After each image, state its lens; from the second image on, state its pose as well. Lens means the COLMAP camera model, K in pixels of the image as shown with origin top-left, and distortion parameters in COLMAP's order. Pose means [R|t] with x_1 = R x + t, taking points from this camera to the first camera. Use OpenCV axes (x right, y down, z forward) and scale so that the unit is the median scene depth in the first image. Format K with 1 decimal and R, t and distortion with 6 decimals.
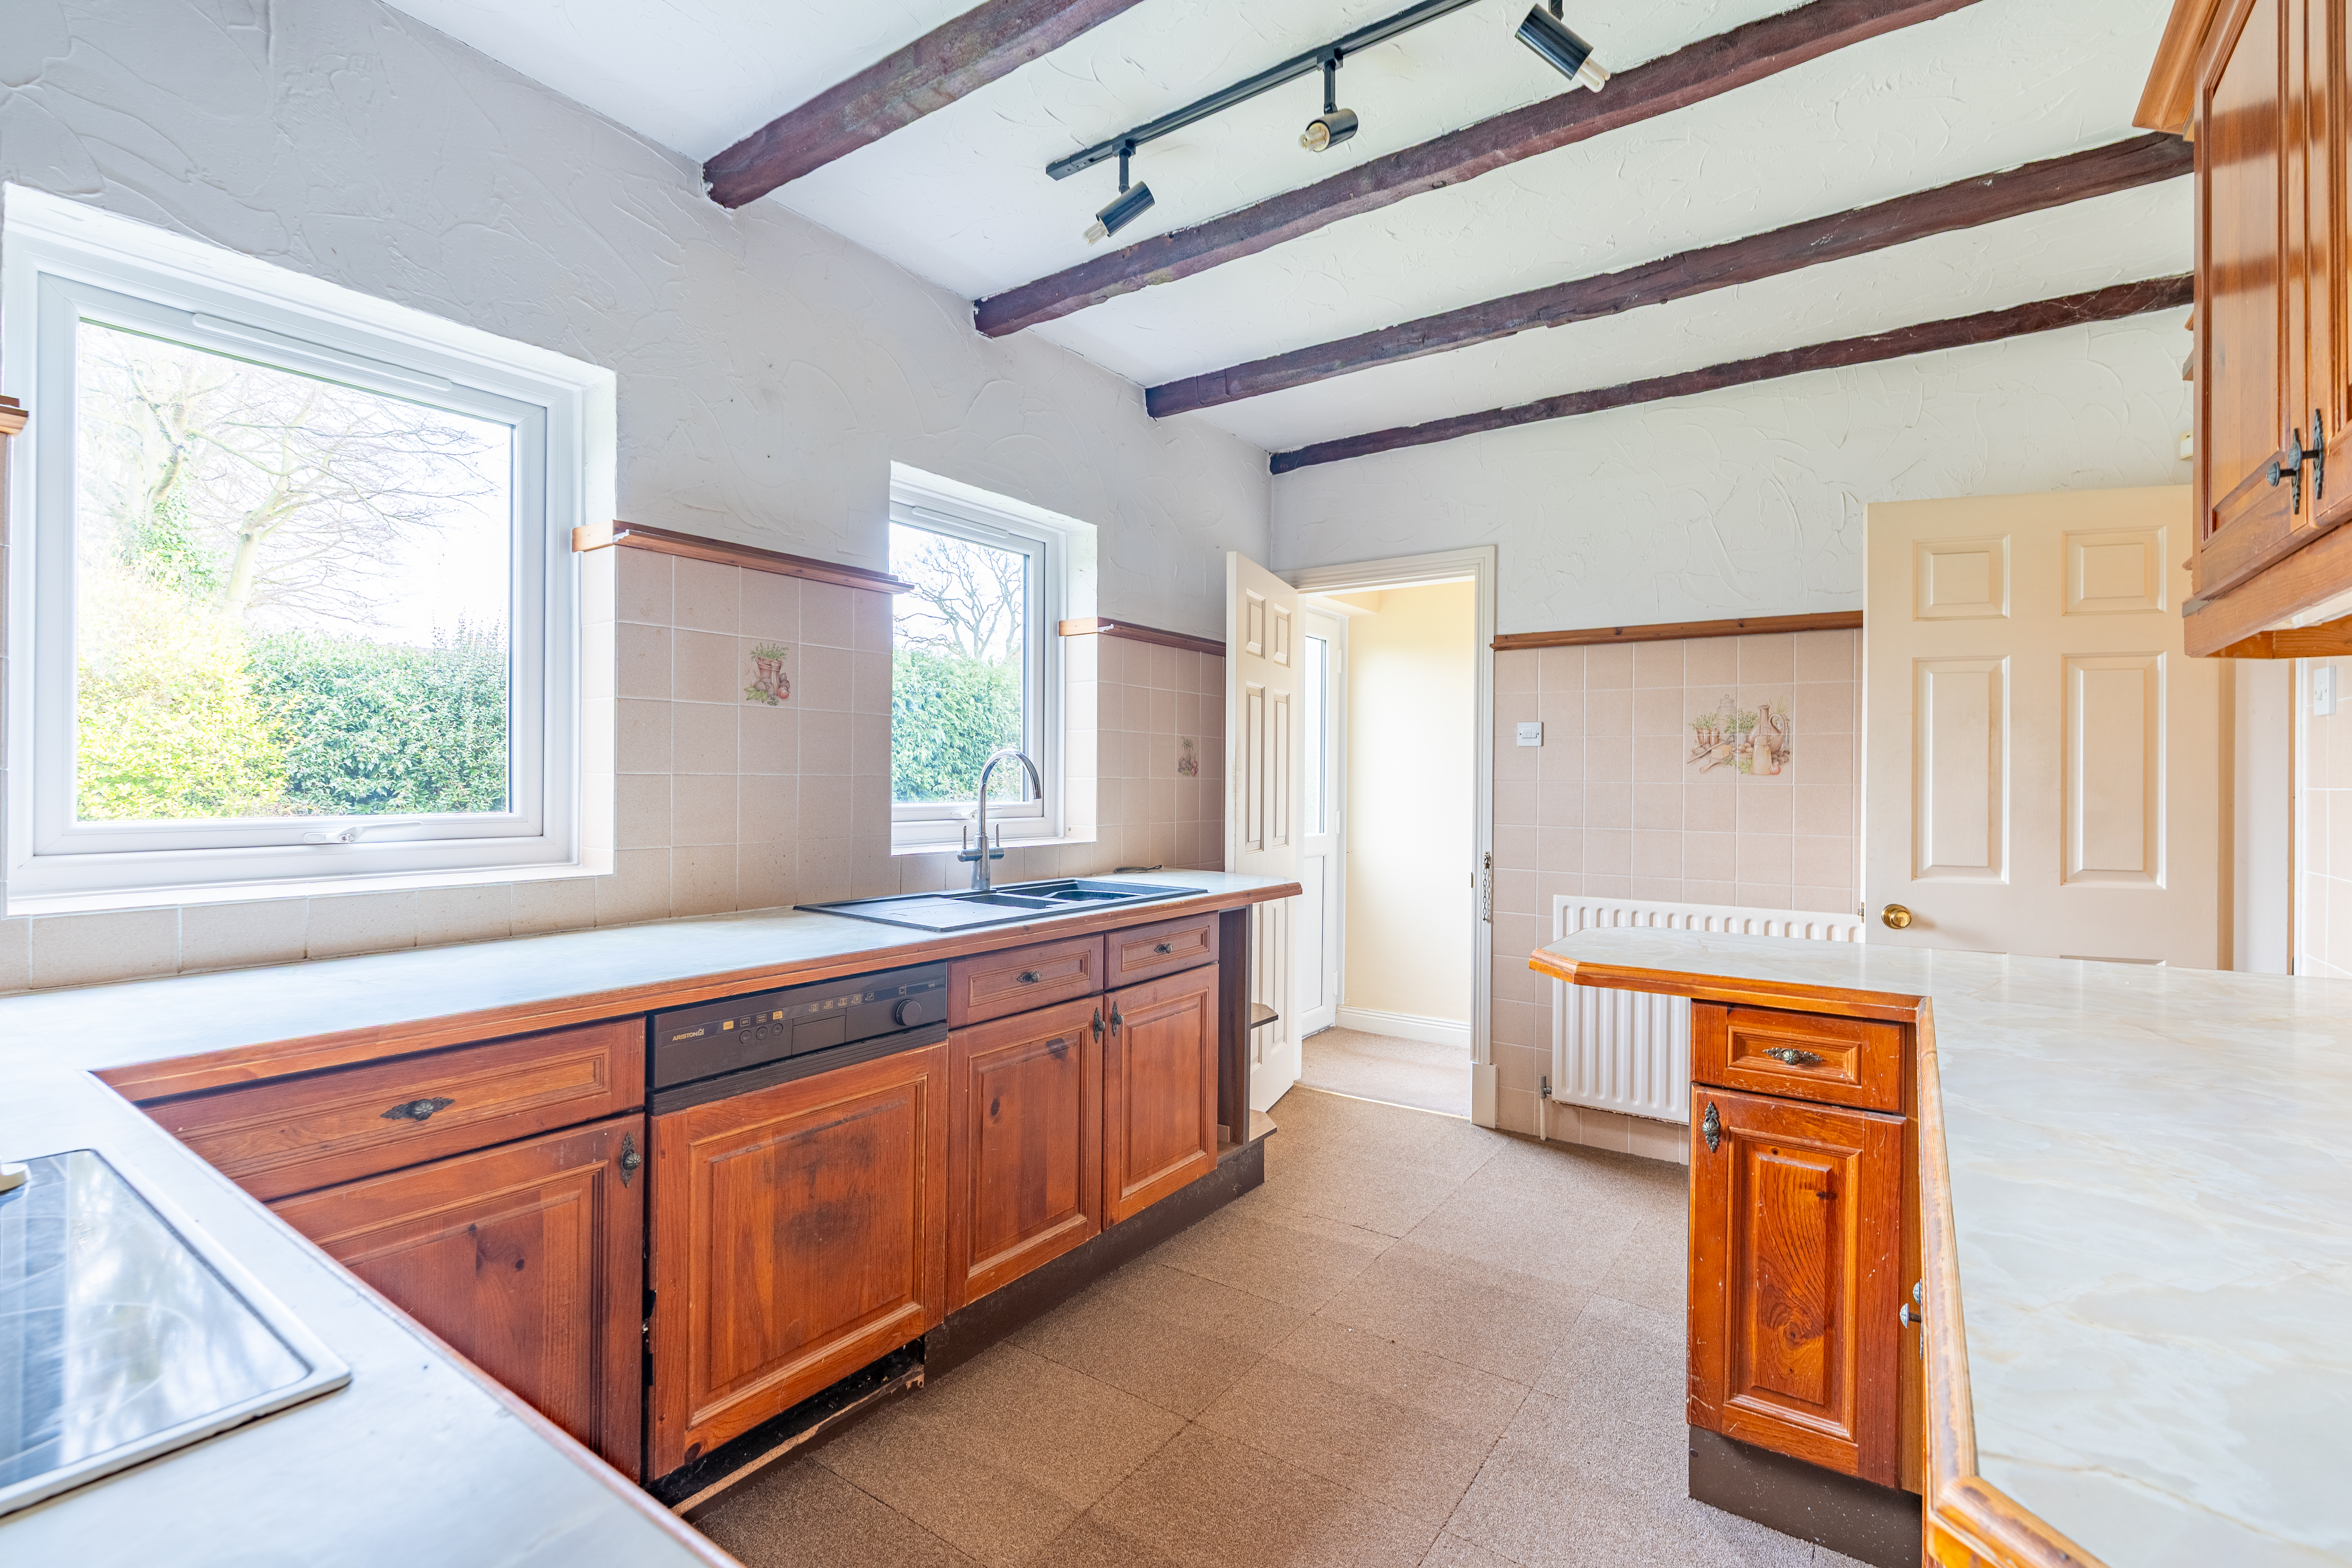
lens RADIAL K [[1058.1, 0, 1176.0], [0, 1058.1, 784.0], [0, 0, 1]] dist [0.000227, 0.000074]
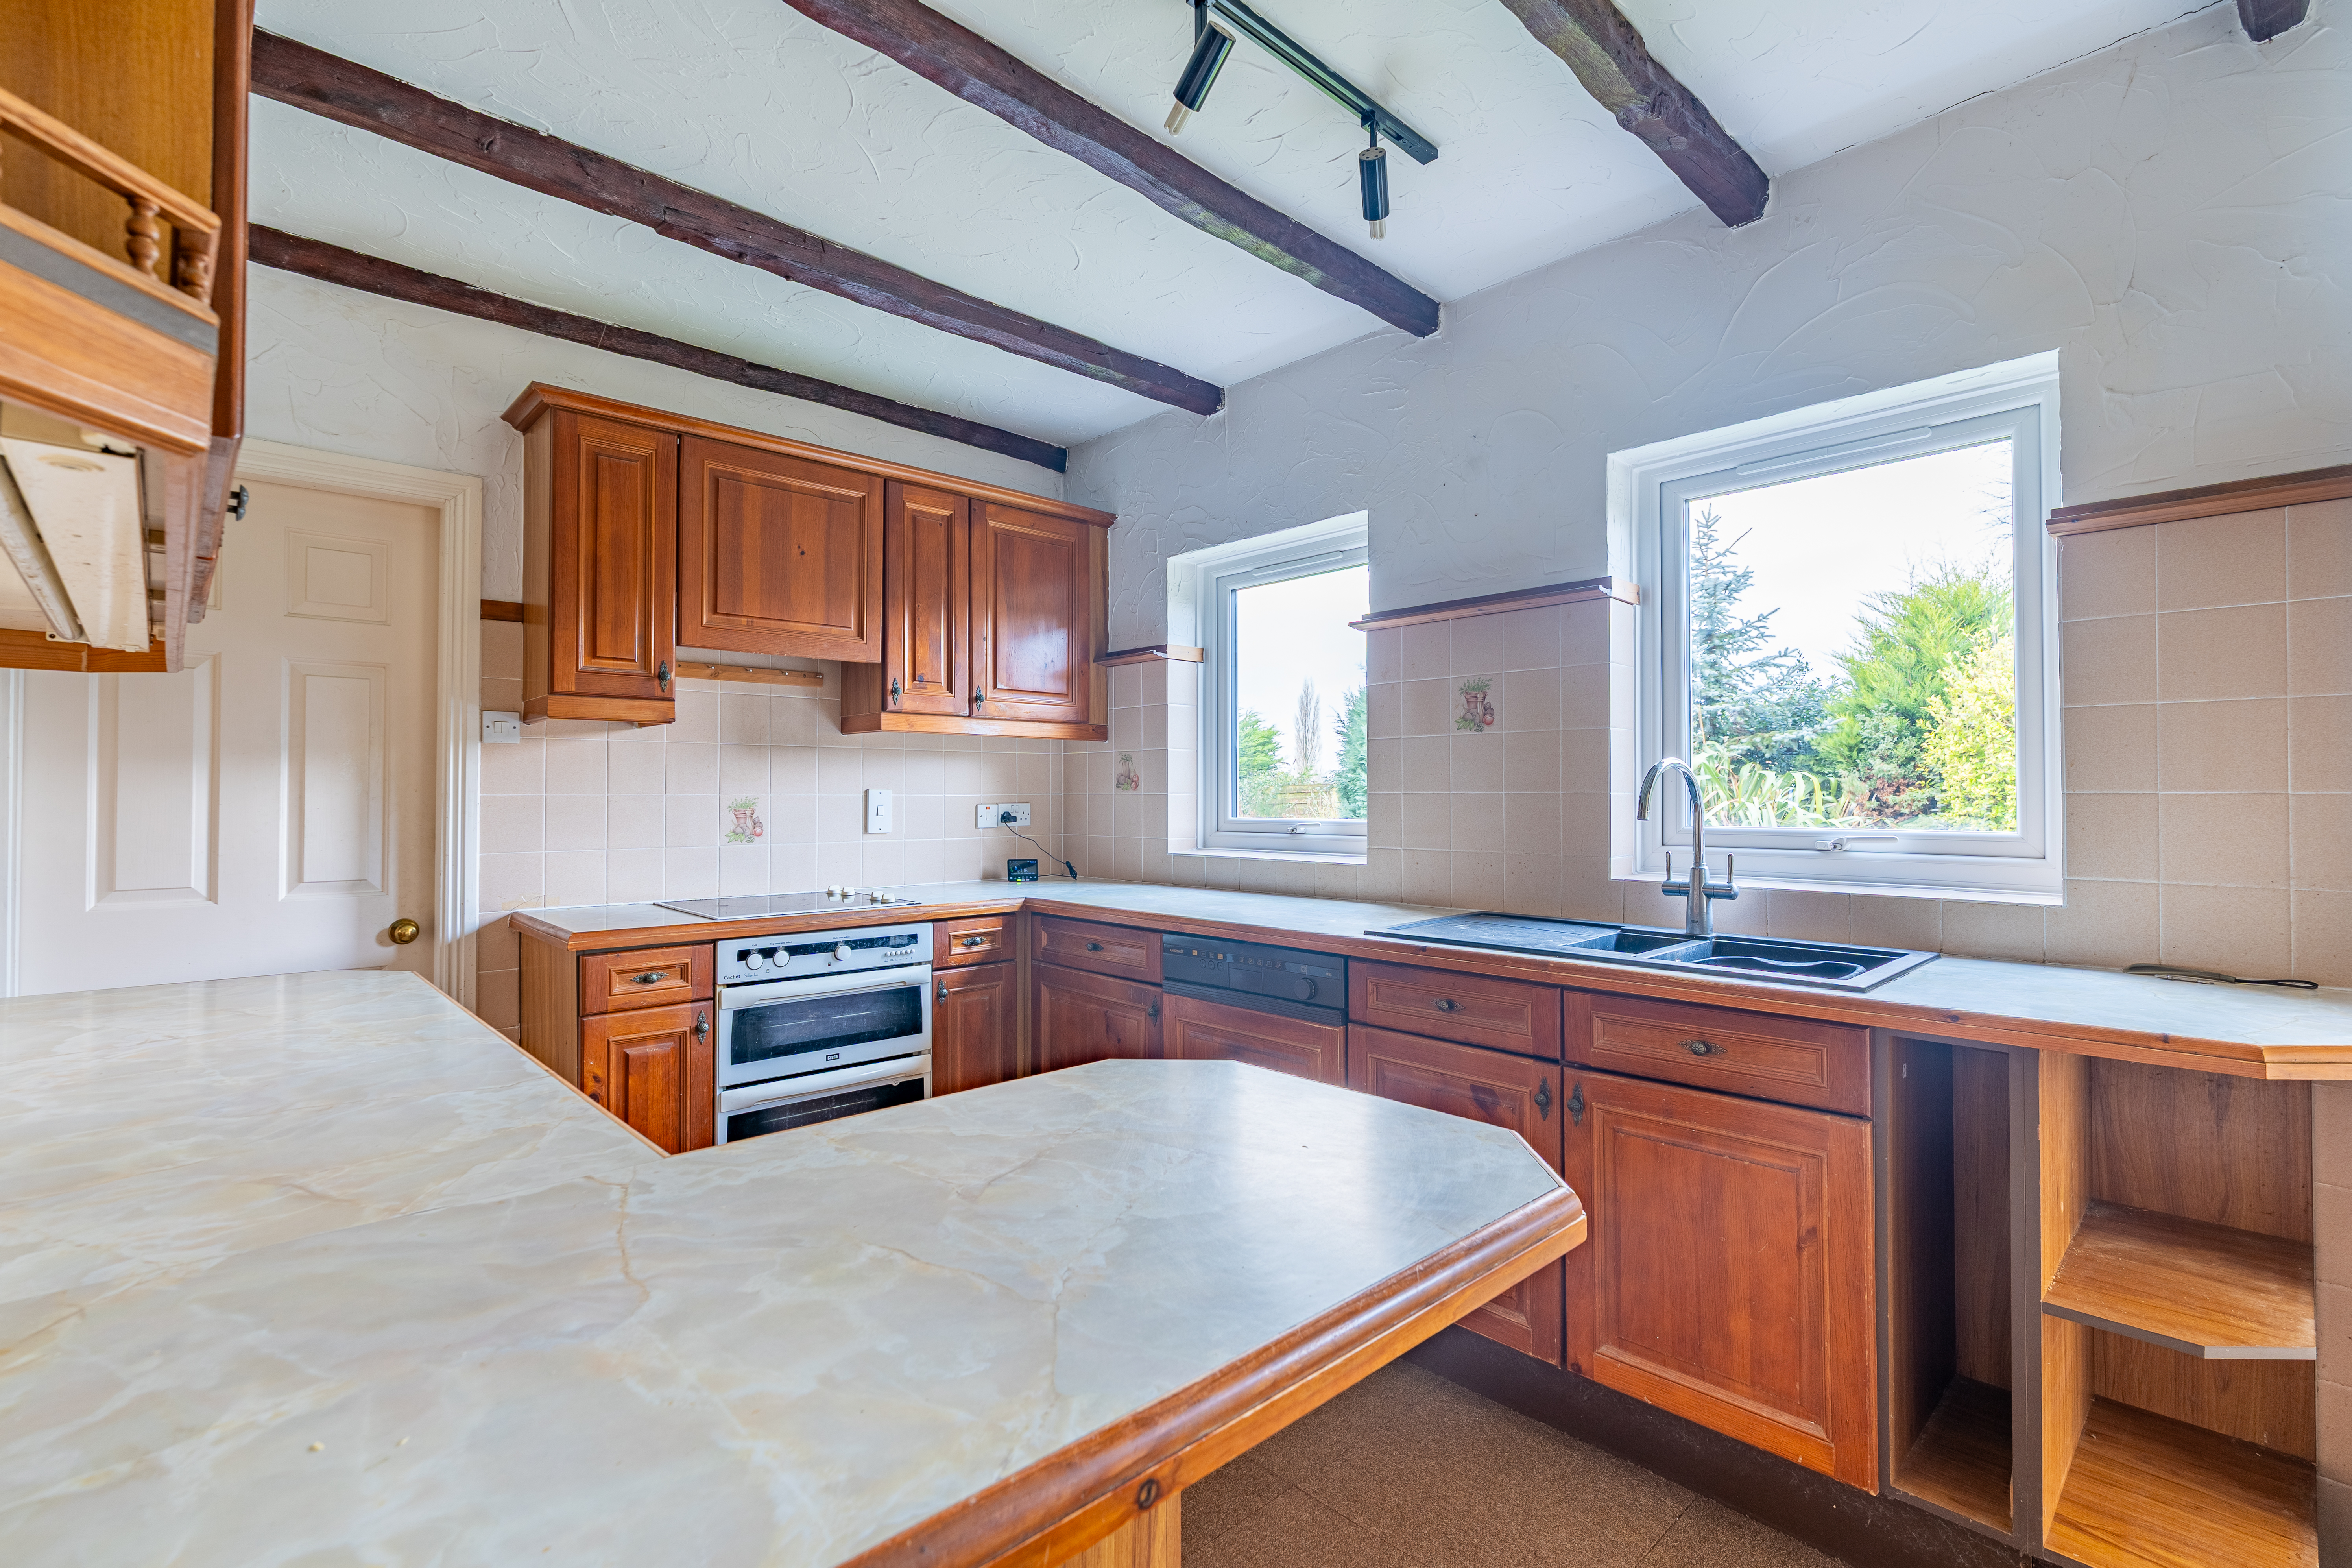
lens RADIAL K [[1058.1, 0, 1176.0], [0, 1058.1, 784.0], [0, 0, 1]] dist [0.000227, 0.000074]
pose [[-0.196996, -0.018210, -0.980235, 0.788360], [-0.006301, 0.999830, -0.017307, 0.003379], [0.980384, 0.002767, -0.197077, 0.895329]]
